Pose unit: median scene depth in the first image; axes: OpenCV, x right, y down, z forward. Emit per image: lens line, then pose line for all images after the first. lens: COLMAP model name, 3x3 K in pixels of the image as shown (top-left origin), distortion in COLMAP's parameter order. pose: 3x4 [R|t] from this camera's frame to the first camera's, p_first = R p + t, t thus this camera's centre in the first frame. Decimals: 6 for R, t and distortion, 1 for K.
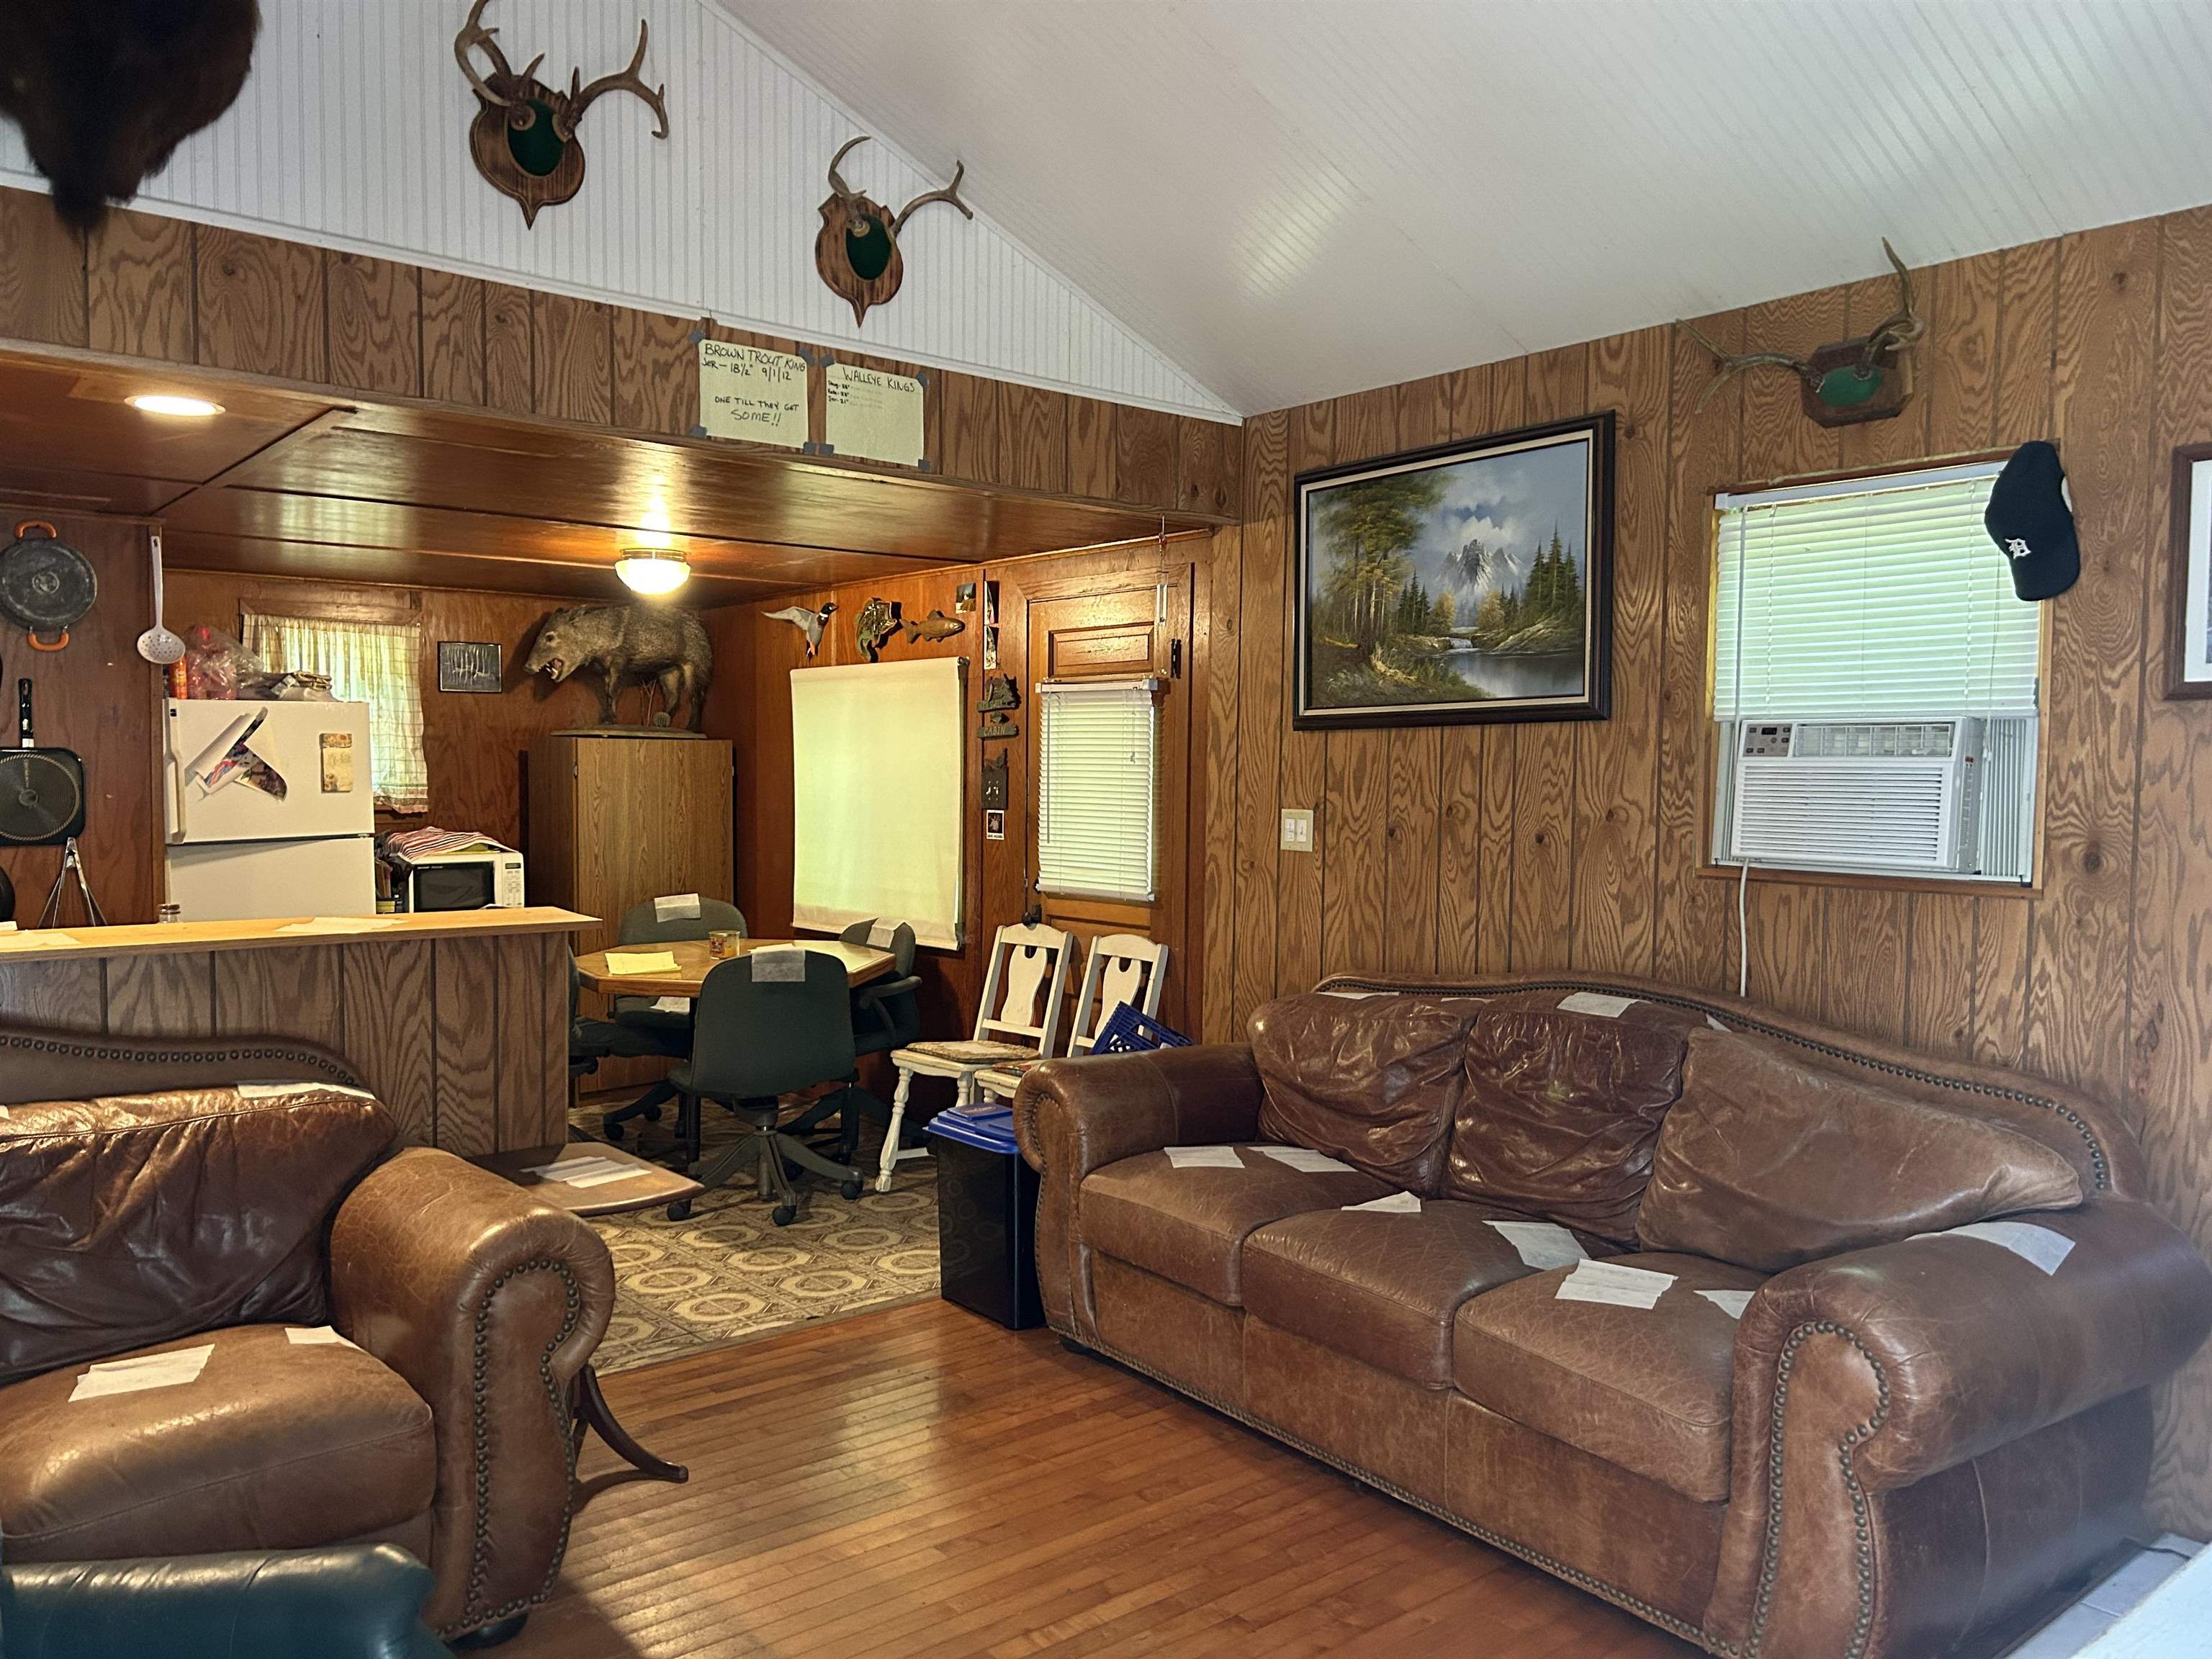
lens RADIAL K [[1667.8, 0, 1117.1], [0, 1667.8, 849.7], [0, 0, 1]] dist [0.059215, -0.069710]
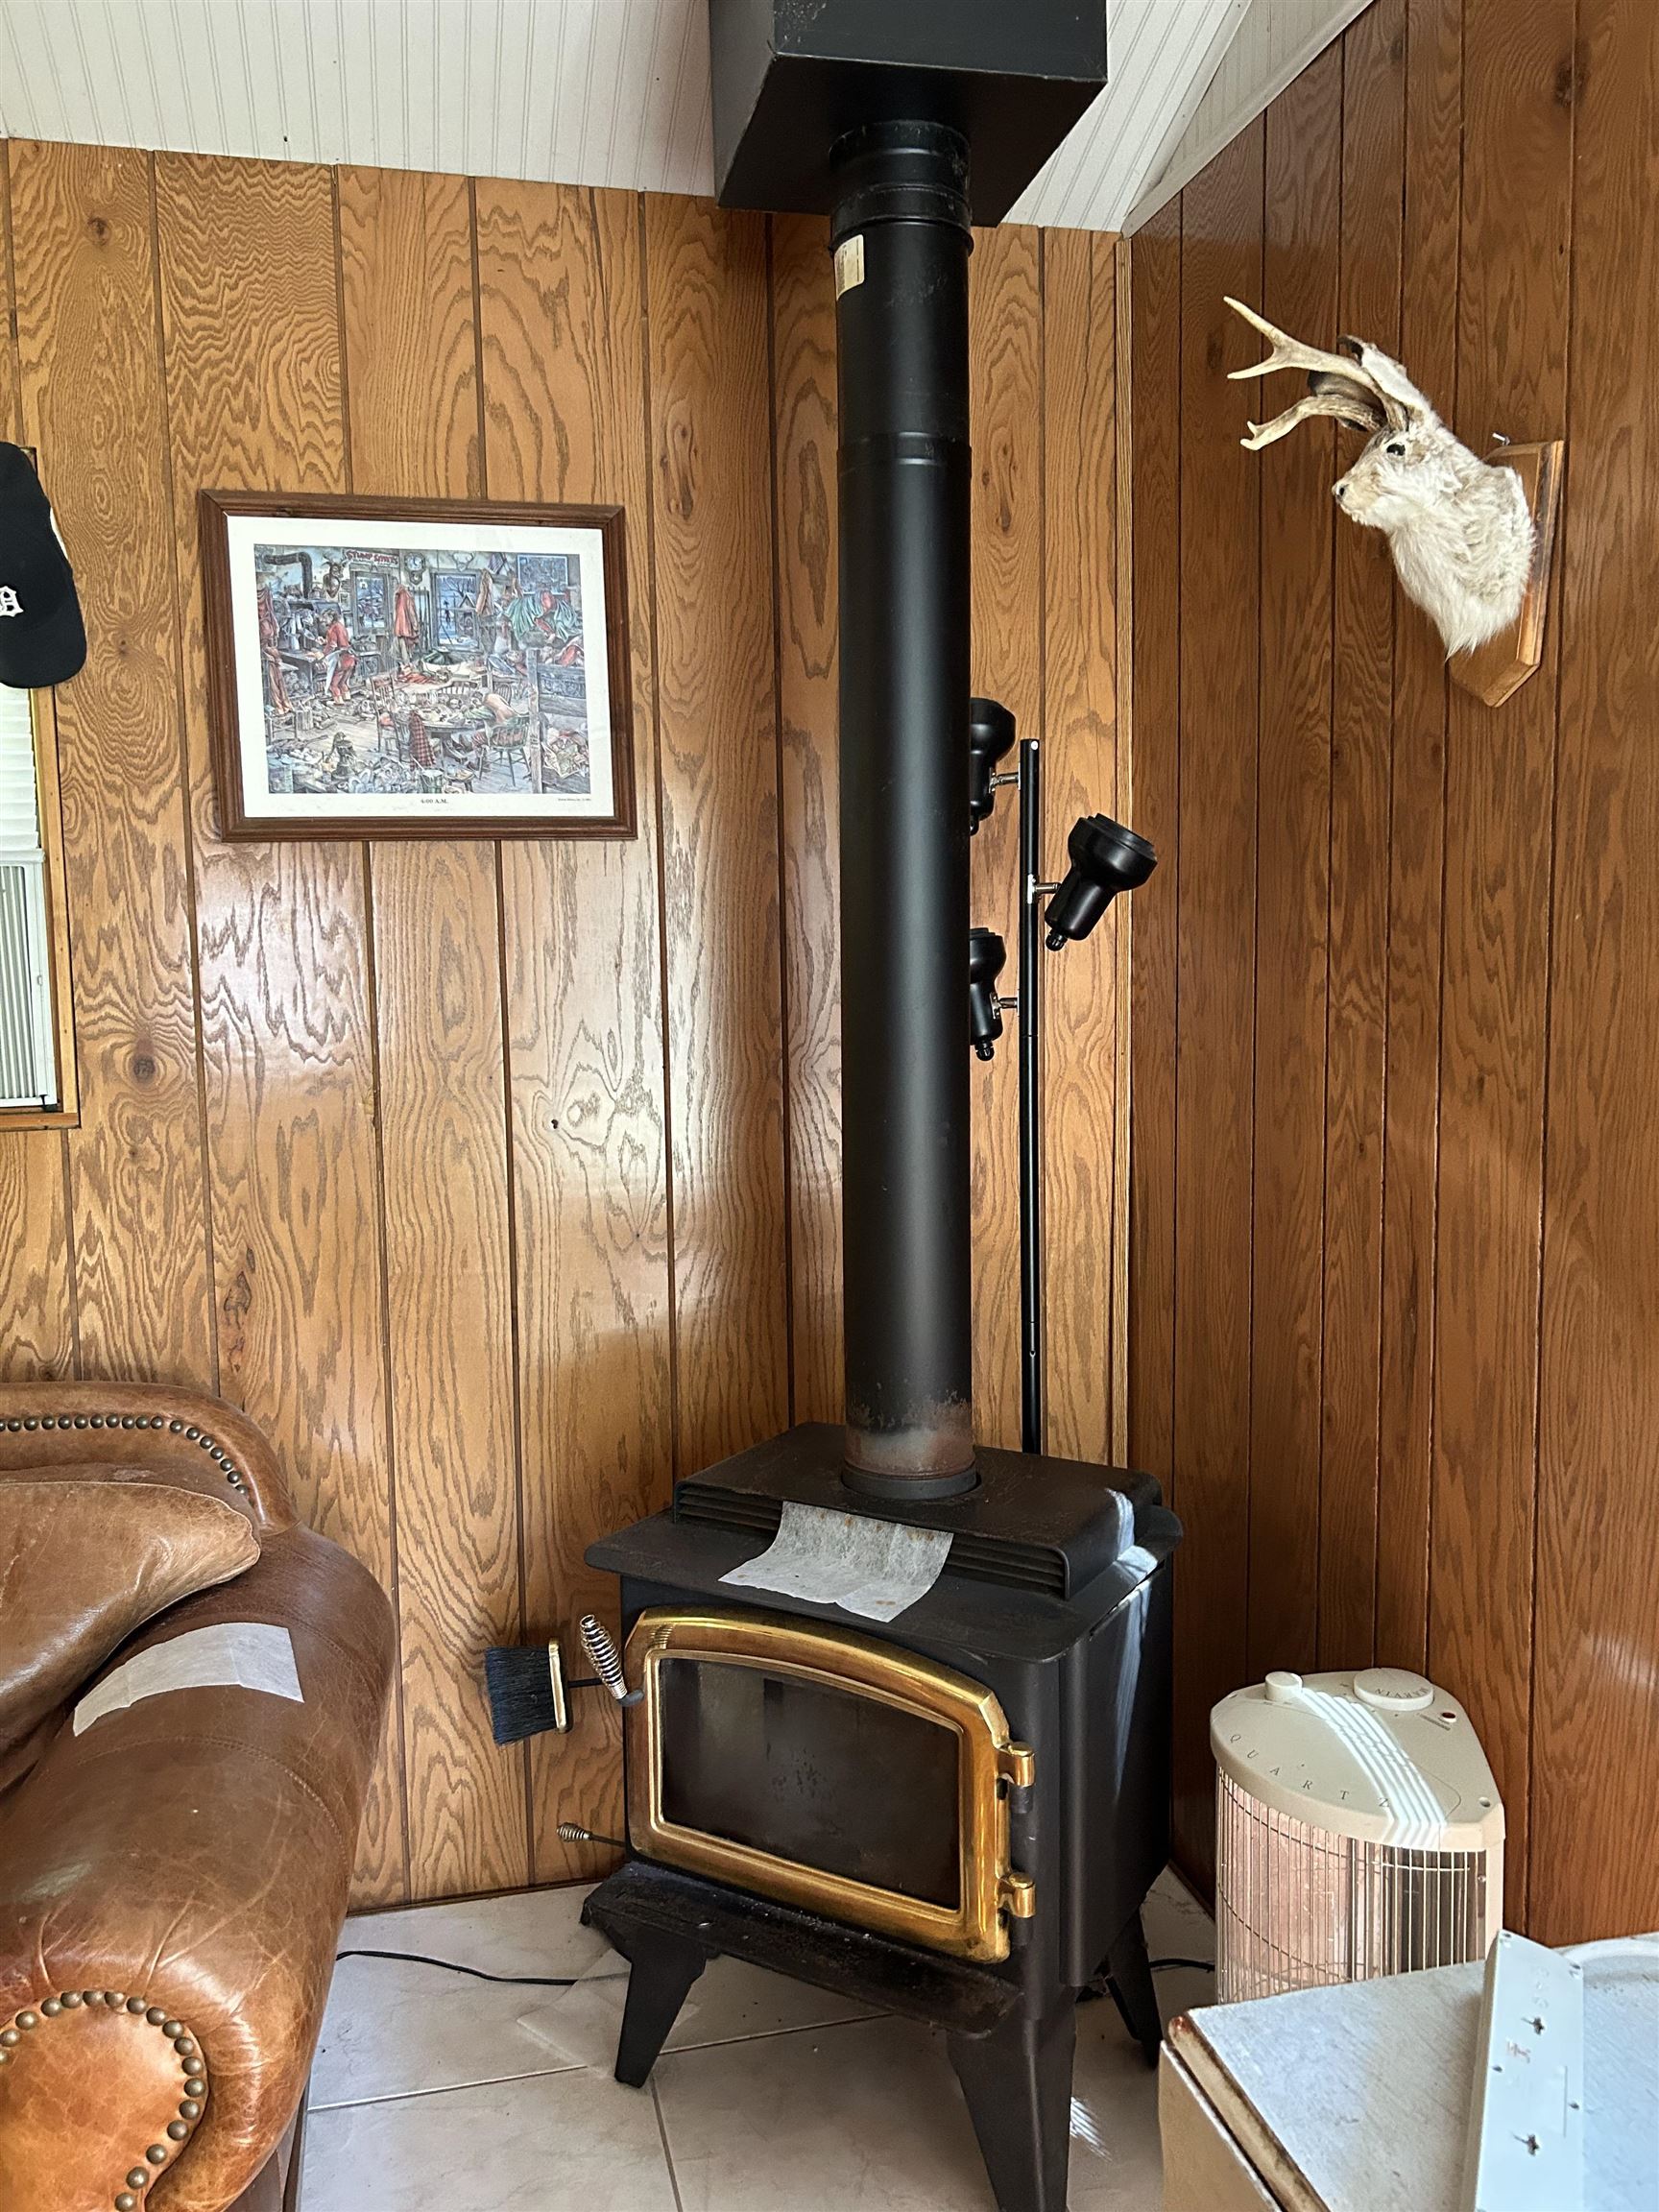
lens RADIAL K [[1667.8, 0, 814.8], [0, 1667.8, 1116.7], [0, 0, 1]] dist [0.059215, -0.069710]
pose [[0.444656, -0.103315, 0.889723, 0.054432], [0.066329, 0.994396, 0.082320, -0.009590], [-0.893242, 0.022410, 0.449017, 0.340518]]
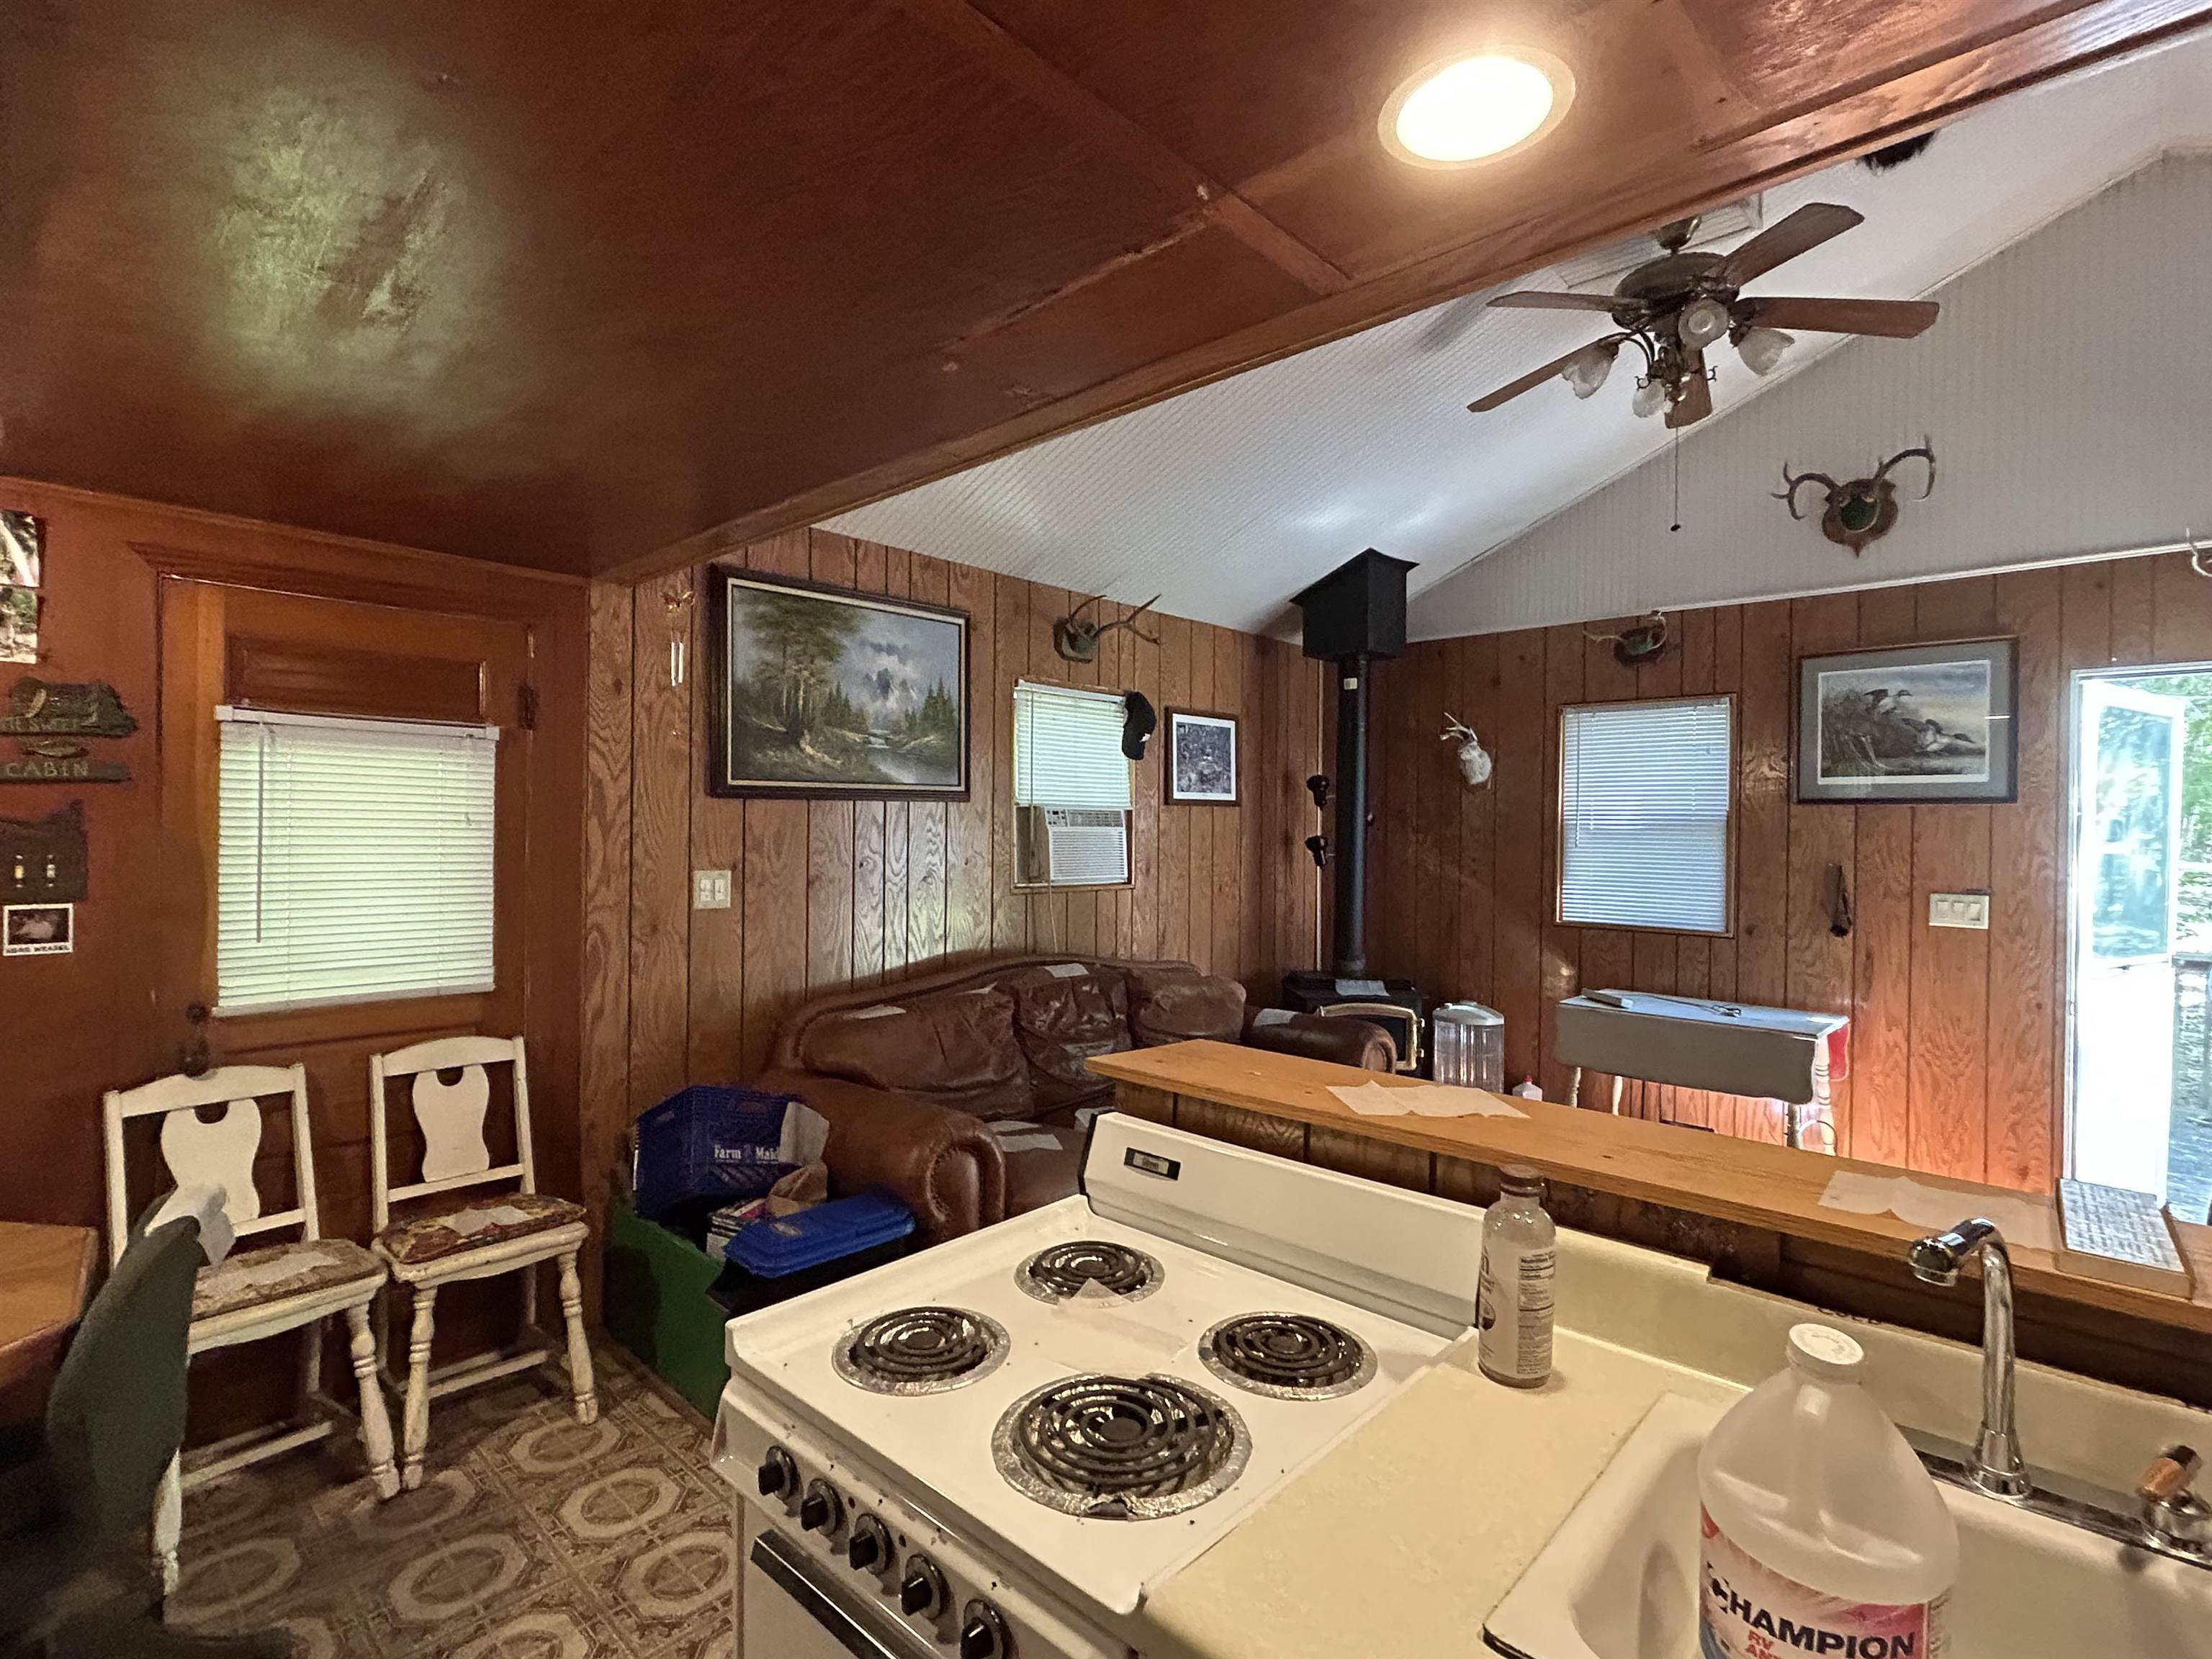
lens RADIAL K [[1066.5, 0, 1106.0], [0, 1066.5, 826.0], [0, 0, 1]] dist [-0.004283, 0.003402]
pose [[-0.125499, -0.006439, 0.992073, -0.733005], [0.038271, 0.999203, 0.011327, -0.061001], [-0.991355, 0.039389, -0.125153, 0.996668]]
